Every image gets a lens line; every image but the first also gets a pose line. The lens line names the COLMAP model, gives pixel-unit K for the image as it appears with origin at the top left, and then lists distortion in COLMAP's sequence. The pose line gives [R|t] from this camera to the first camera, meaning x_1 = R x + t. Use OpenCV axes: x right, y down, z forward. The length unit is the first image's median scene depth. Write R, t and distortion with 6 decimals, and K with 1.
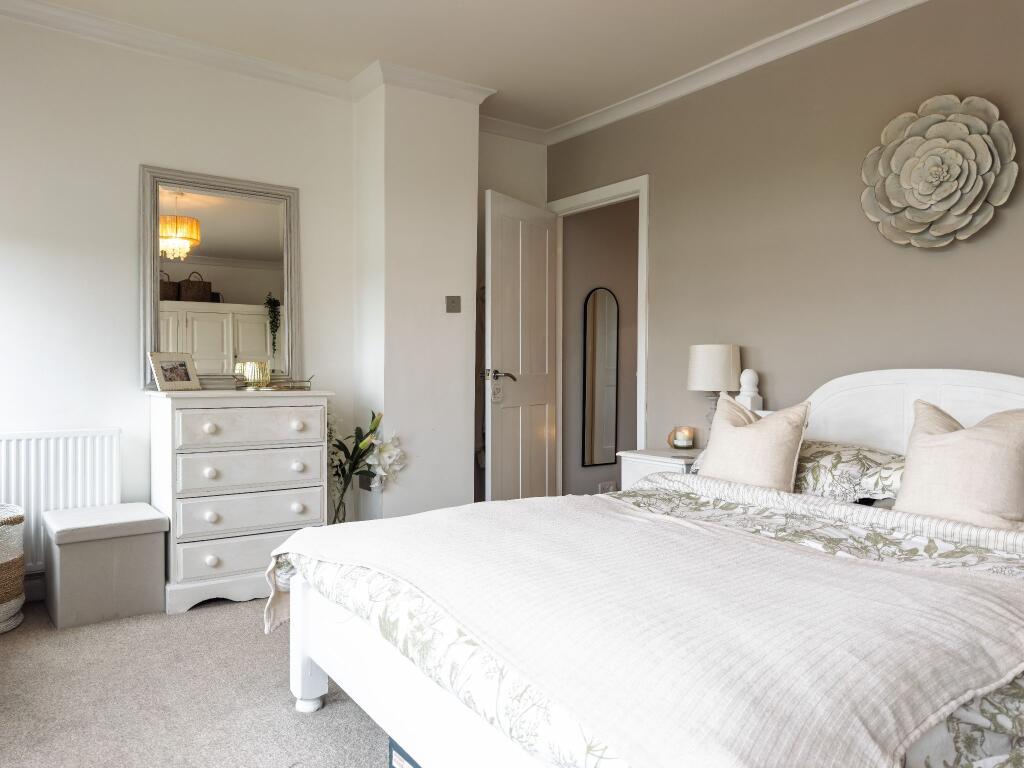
lens RADIAL K [[729.5, 0, 502.0], [0, 729.5, 380.1], [0, 0, 1]] dist [0.011029, -0.030867]
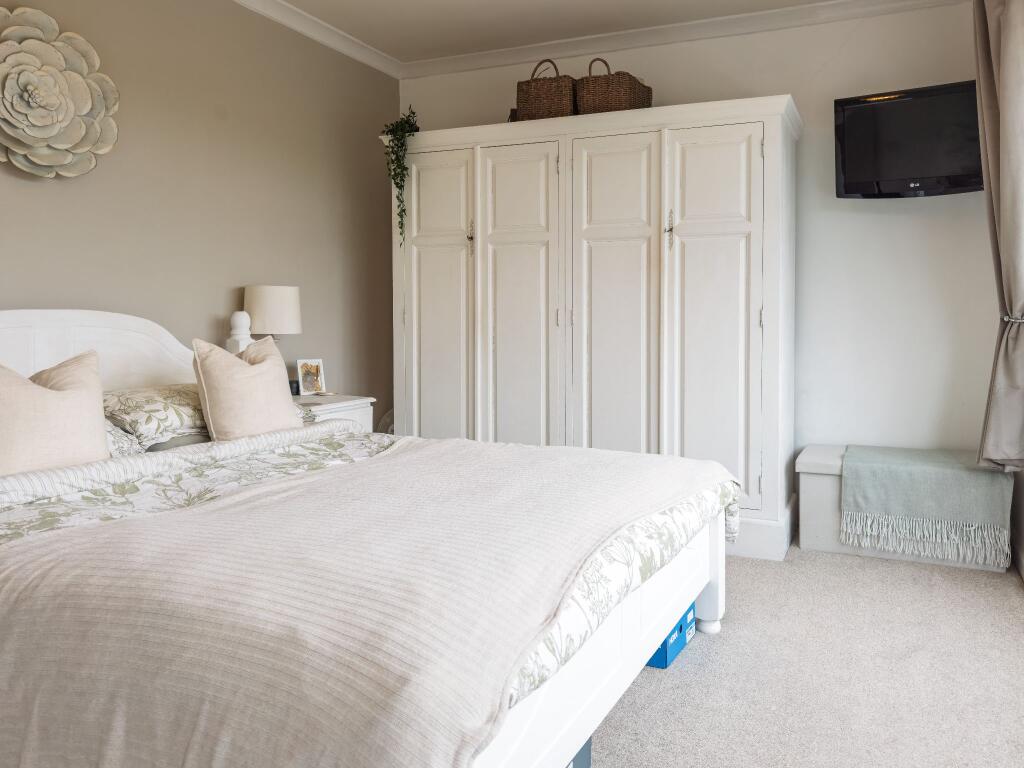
lens RADIAL K [[752.9, 0, 568.7], [0, 752.9, 335.0], [0, 0, 1]] dist [-0.003986, 0.001024]
pose [[-0.527204, -0.025464, 0.849357, -0.641555], [0.006116, 0.999411, 0.033758, -0.012944], [-0.849717, 0.022992, -0.526738, 1.070986]]
